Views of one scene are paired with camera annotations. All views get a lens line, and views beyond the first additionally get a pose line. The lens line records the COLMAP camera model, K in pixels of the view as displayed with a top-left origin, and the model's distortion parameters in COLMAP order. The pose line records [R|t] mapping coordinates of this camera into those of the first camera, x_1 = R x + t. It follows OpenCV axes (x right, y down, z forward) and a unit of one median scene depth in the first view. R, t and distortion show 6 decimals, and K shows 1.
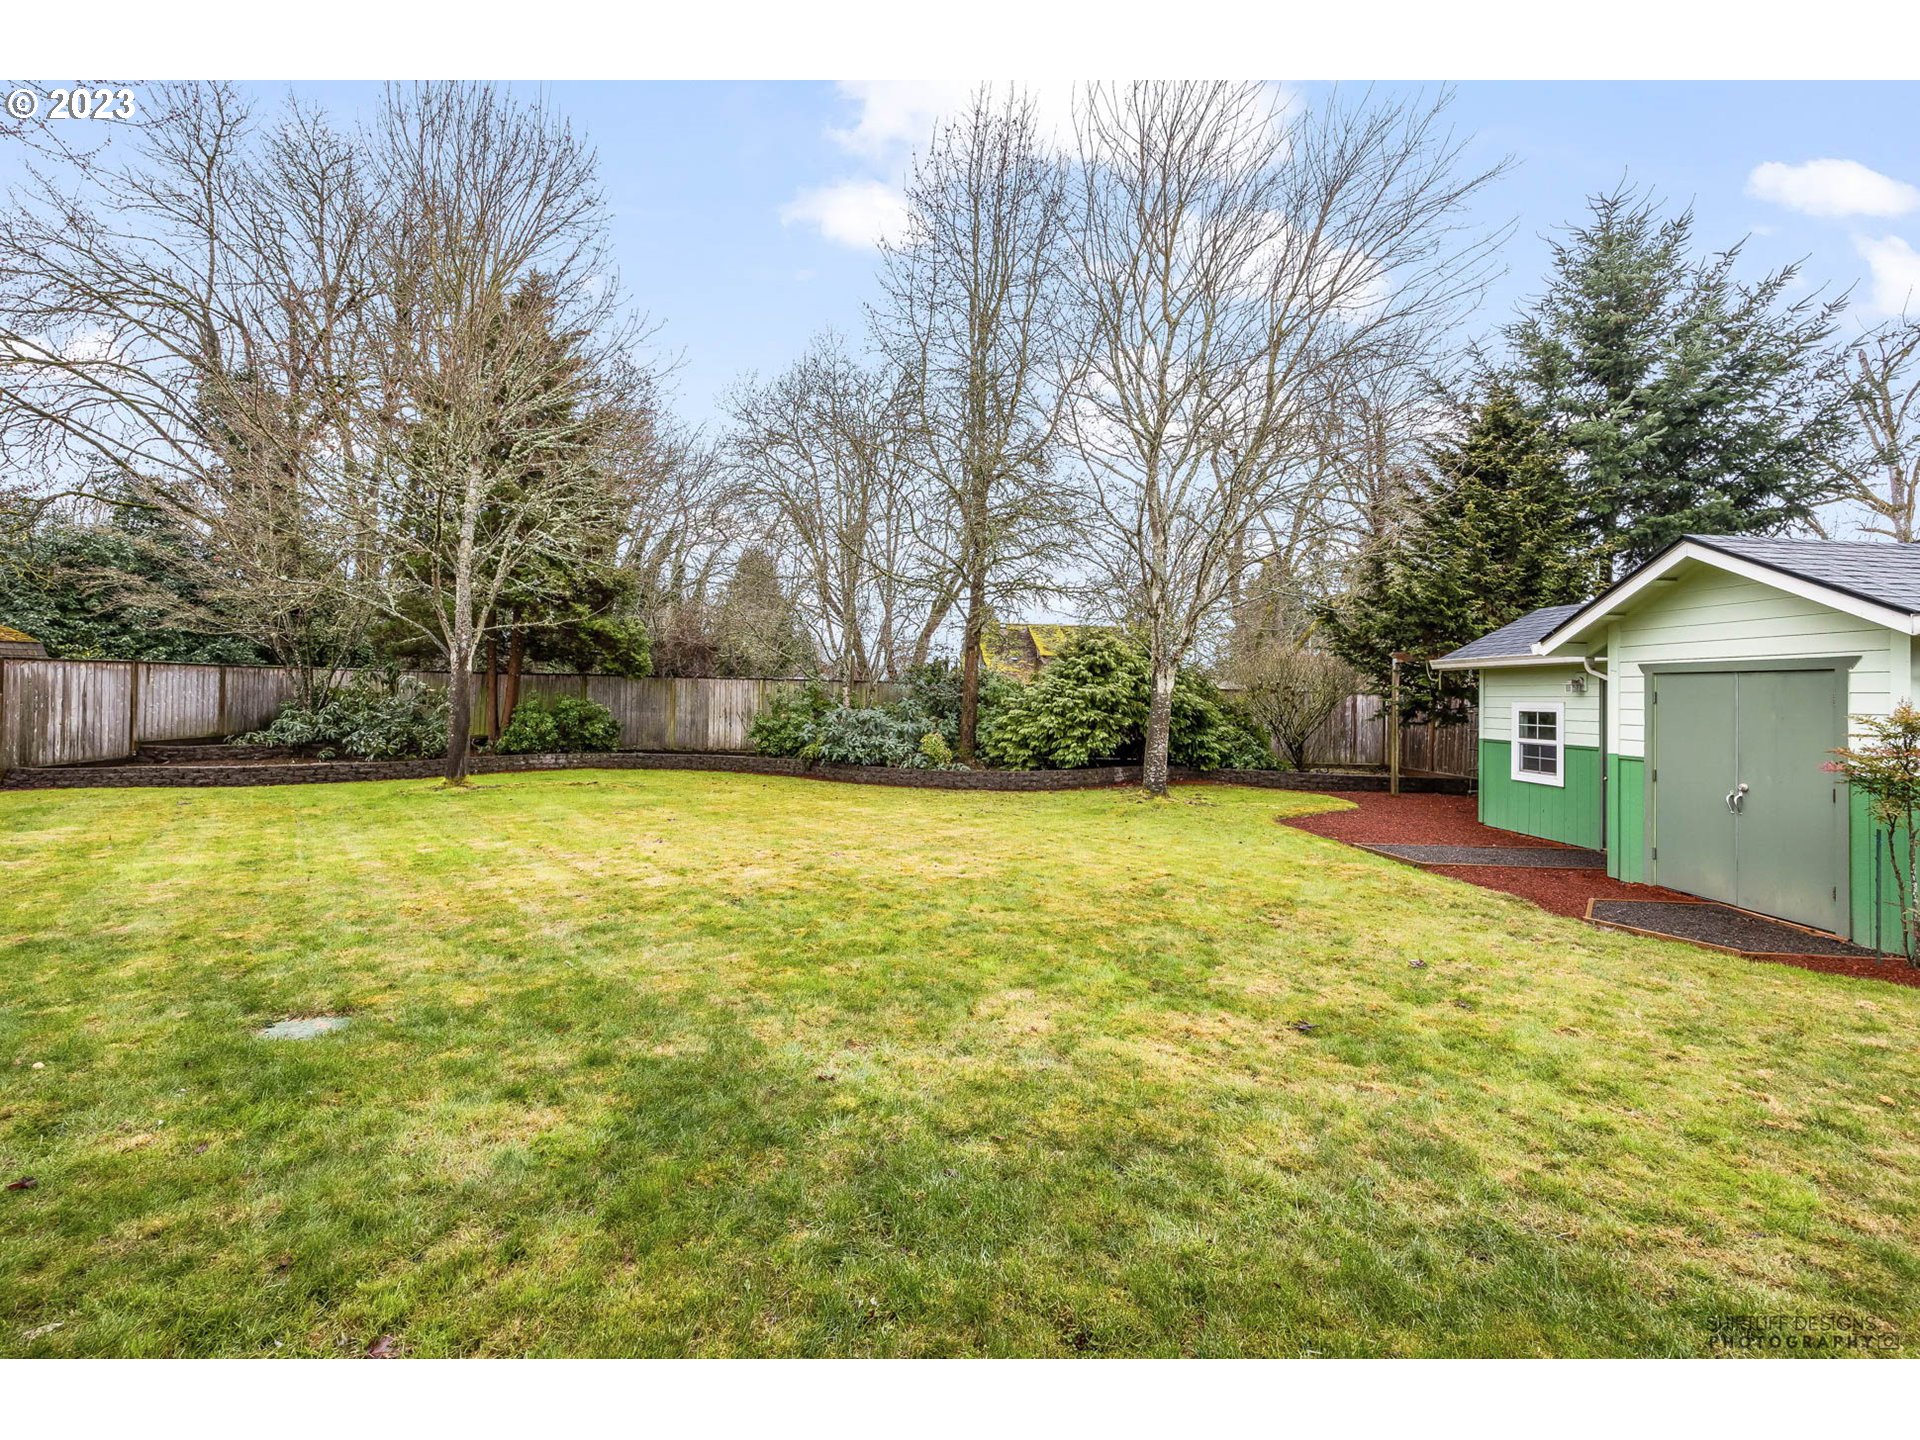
lens RADIAL K [[784.1, 0, 961.4], [0, 784.1, 717.5], [0, 0, 1]] dist [-0.000464, -0.000040]
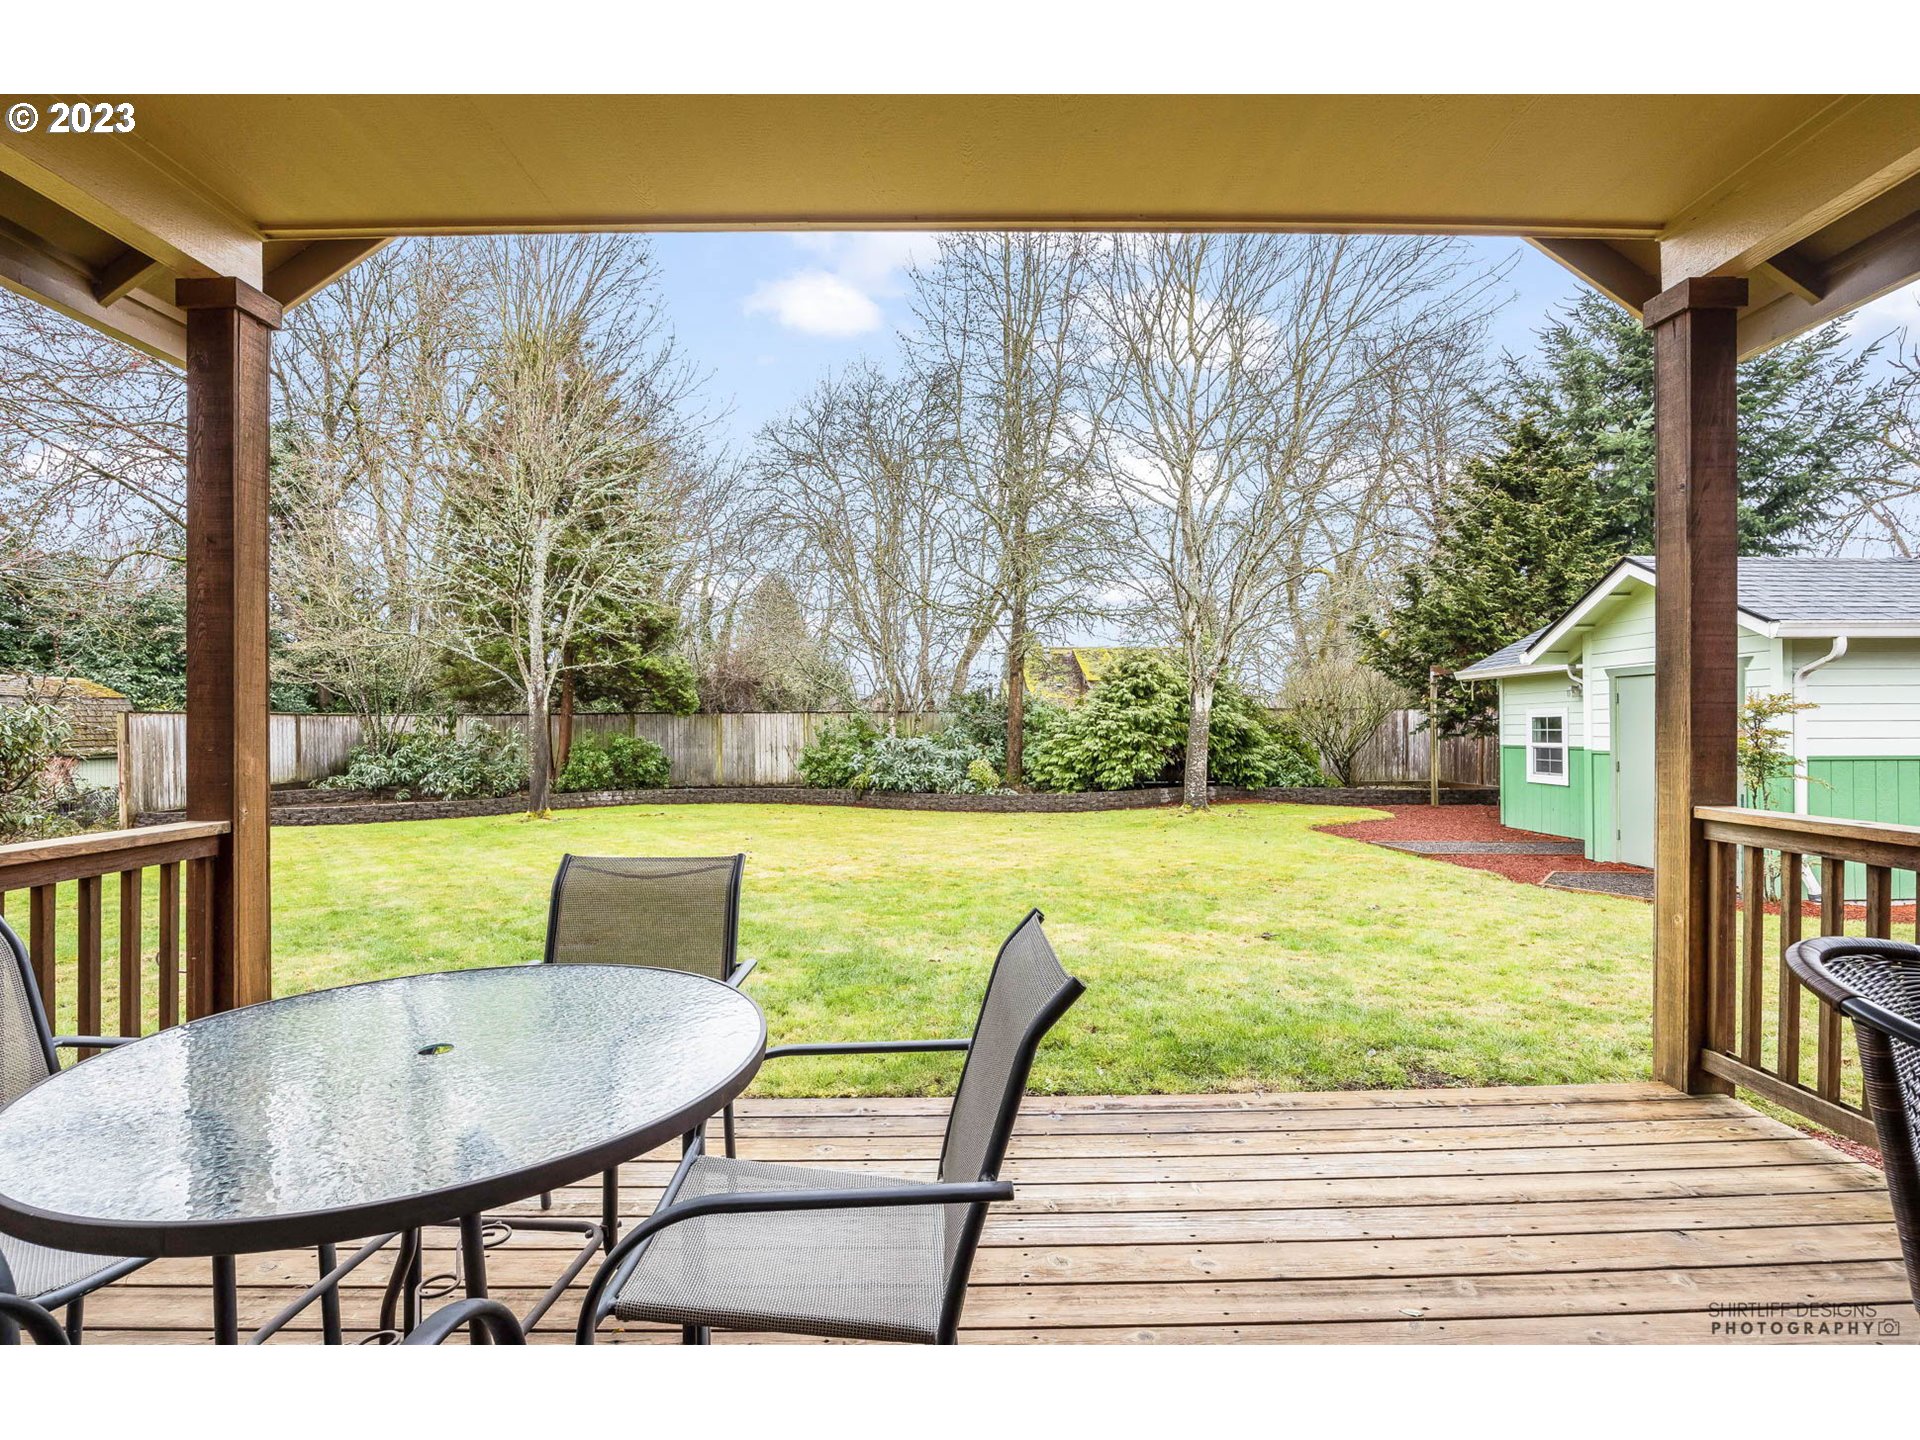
lens RADIAL K [[863.7, 0, 997.0], [0, 863.7, 784.3], [0, 0, 1]] dist [-0.005824, -0.000070]
pose [[0.999491, -0.030562, -0.009176, -0.005102], [0.030878, 0.998854, 0.036580, 0.012223], [0.008047, -0.036845, 0.999289, -0.124429]]
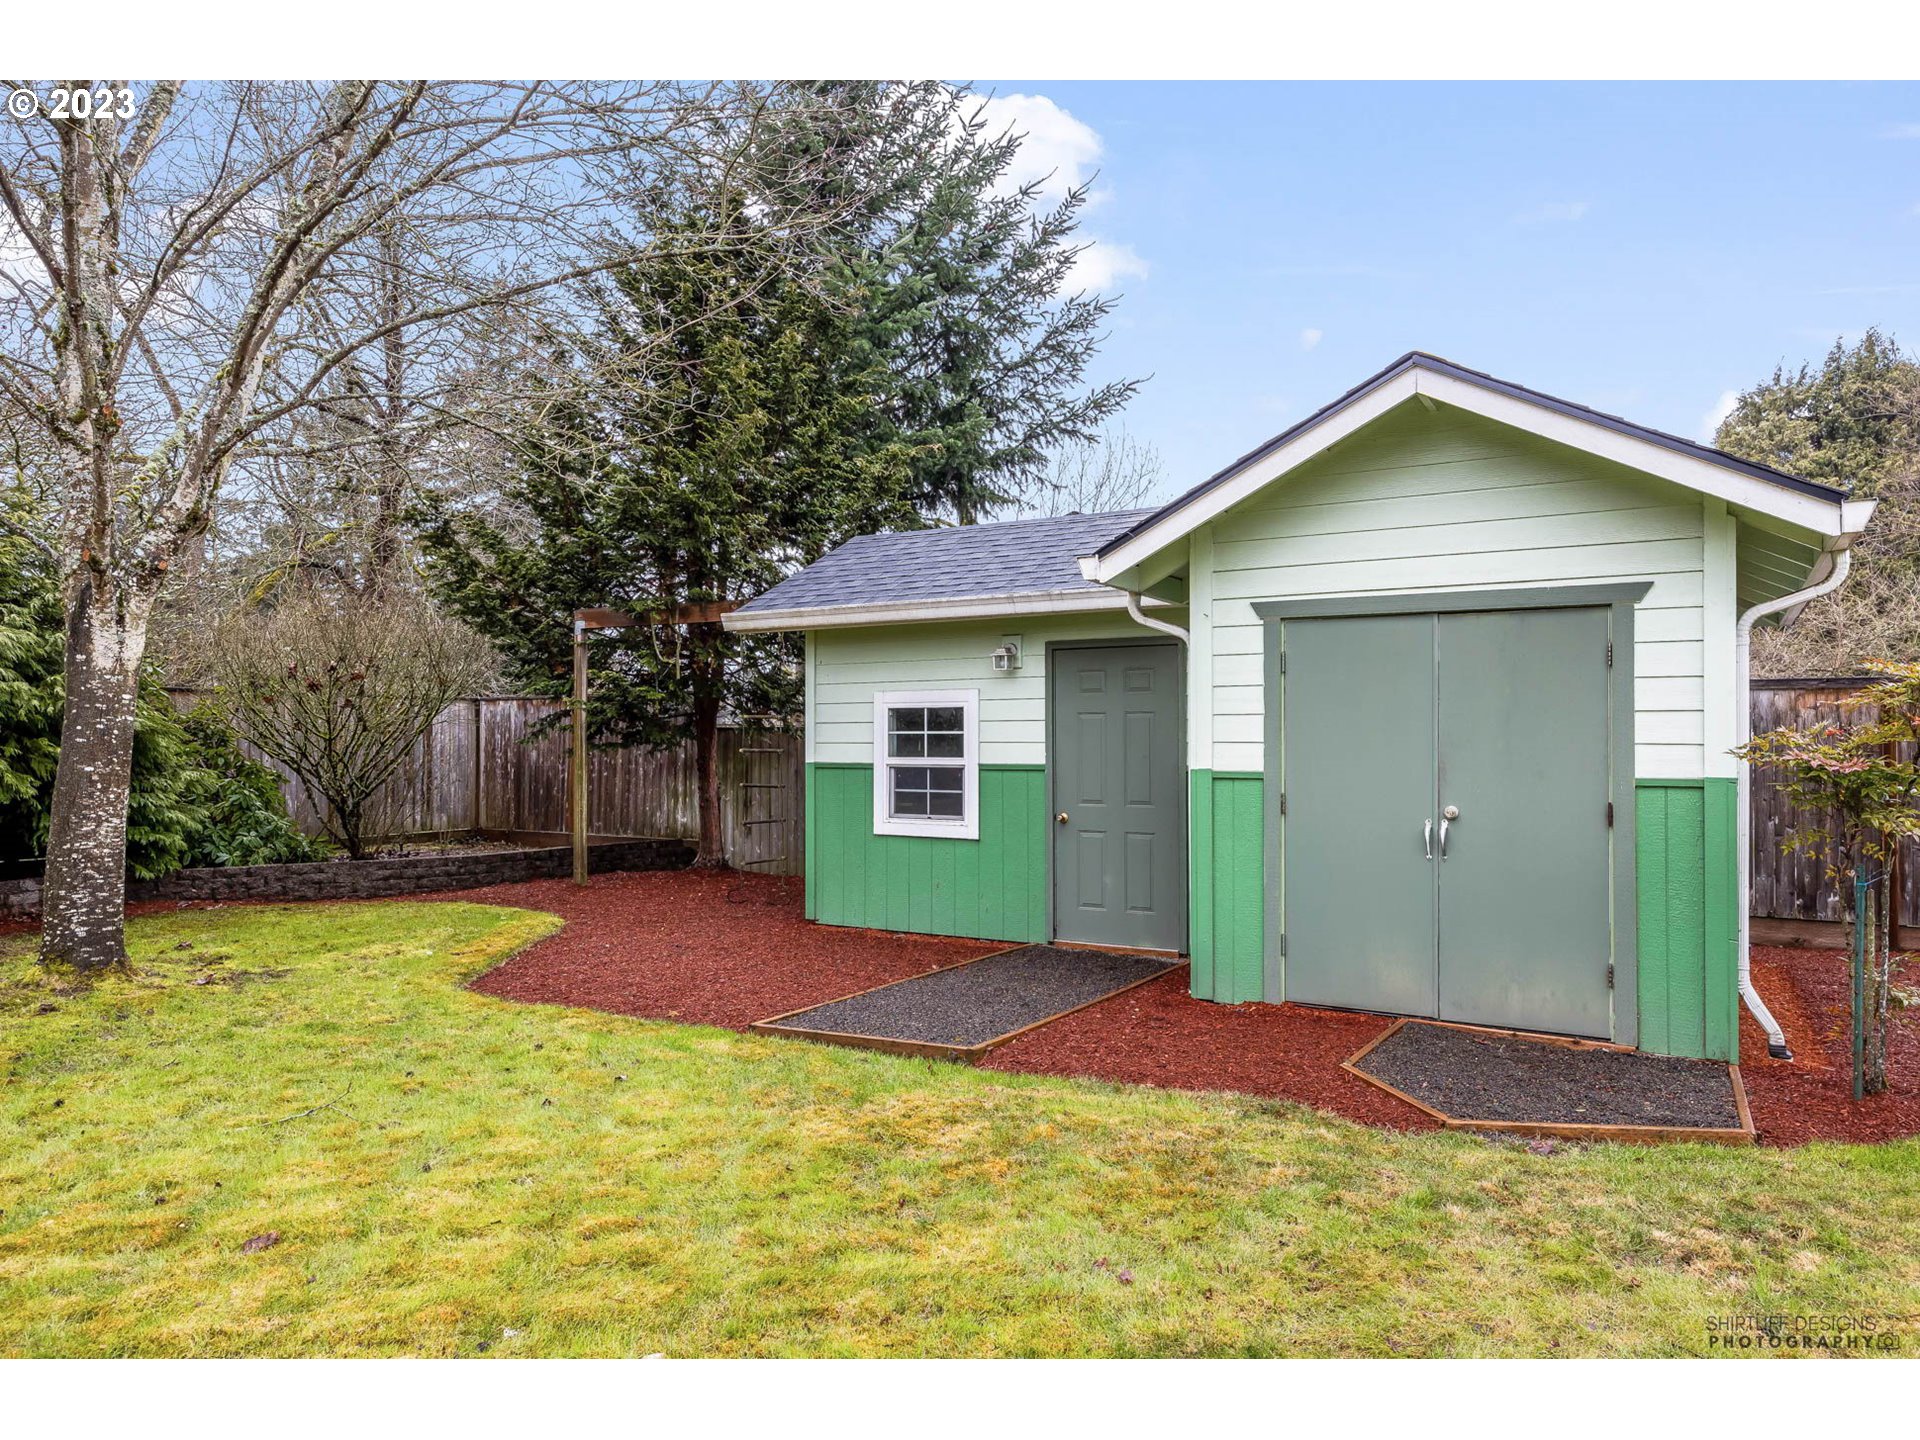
lens RADIAL K [[1239.0, 0, 972.6], [0, 1239.0, 712.2], [0, 0, 1]] dist [0.001644, -0.000598]
pose [[0.556579, -0.004955, 0.830780, 0.016159], [0.034330, 0.999265, -0.017039, 0.007804], [-0.830085, 0.038004, 0.556341, 0.325316]]
